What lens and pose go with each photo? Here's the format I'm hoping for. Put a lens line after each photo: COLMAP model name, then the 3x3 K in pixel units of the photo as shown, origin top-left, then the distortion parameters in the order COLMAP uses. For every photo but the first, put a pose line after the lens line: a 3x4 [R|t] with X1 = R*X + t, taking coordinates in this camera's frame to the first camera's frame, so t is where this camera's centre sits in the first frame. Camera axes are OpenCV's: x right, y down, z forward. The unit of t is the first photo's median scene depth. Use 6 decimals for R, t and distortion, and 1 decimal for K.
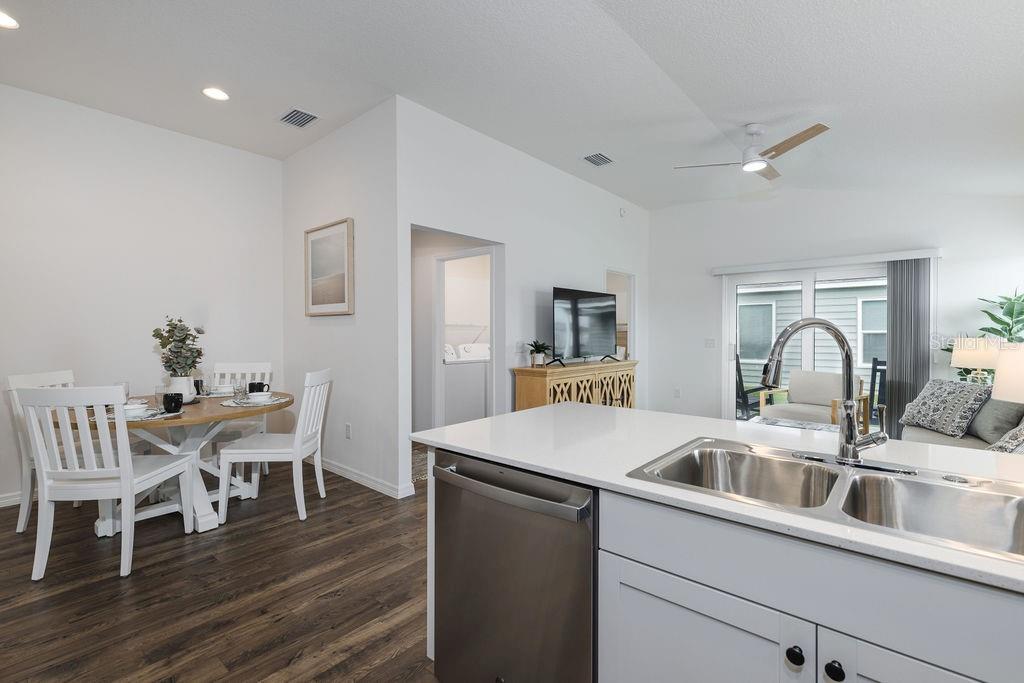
lens RADIAL K [[463.3, 0, 506.7], [0, 463.3, 338.6], [0, 0, 1]] dist [0.018283, 0.000106]
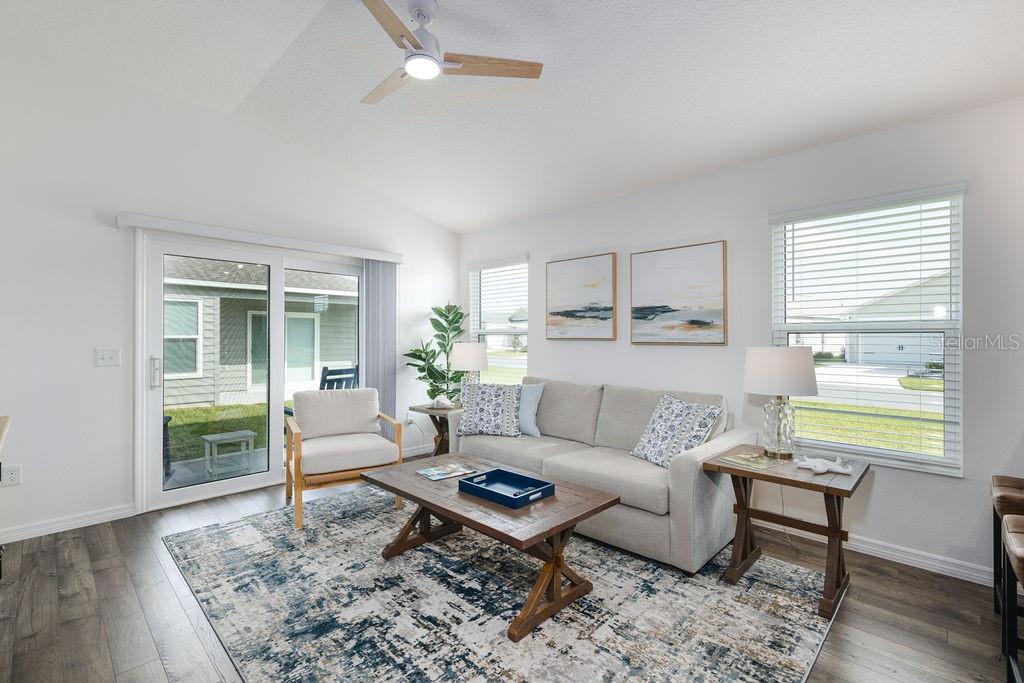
lens RADIAL K [[463.3, 0, 506.7], [0, 463.3, 338.6], [0, 0, 1]] dist [0.018283, 0.000106]
pose [[0.048760, -0.003231, 0.998805, -0.061574], [0.011329, 0.999932, 0.002681, -0.010384], [-0.998746, 0.011185, 0.048793, 0.673701]]
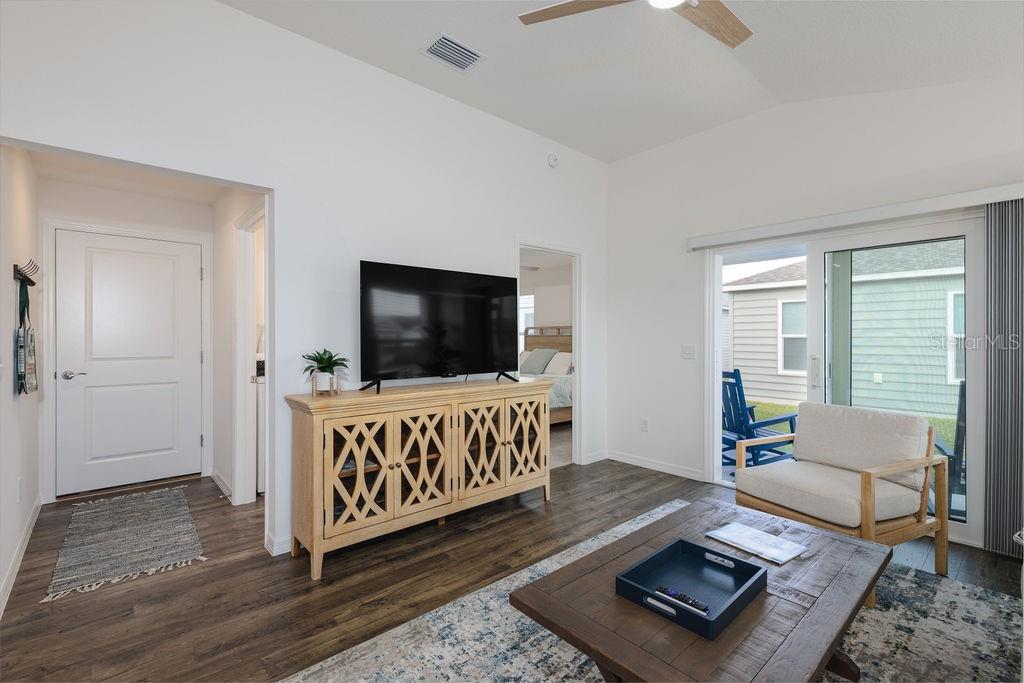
lens RADIAL K [[463.3, 0, 506.7], [0, 463.3, 338.6], [0, 0, 1]] dist [0.018283, 0.000106]
pose [[0.991807, -0.004762, -0.127653, 0.336074], [0.003203, 0.999918, -0.012411, -0.002364], [0.127701, 0.011901, 0.991741, 0.396191]]
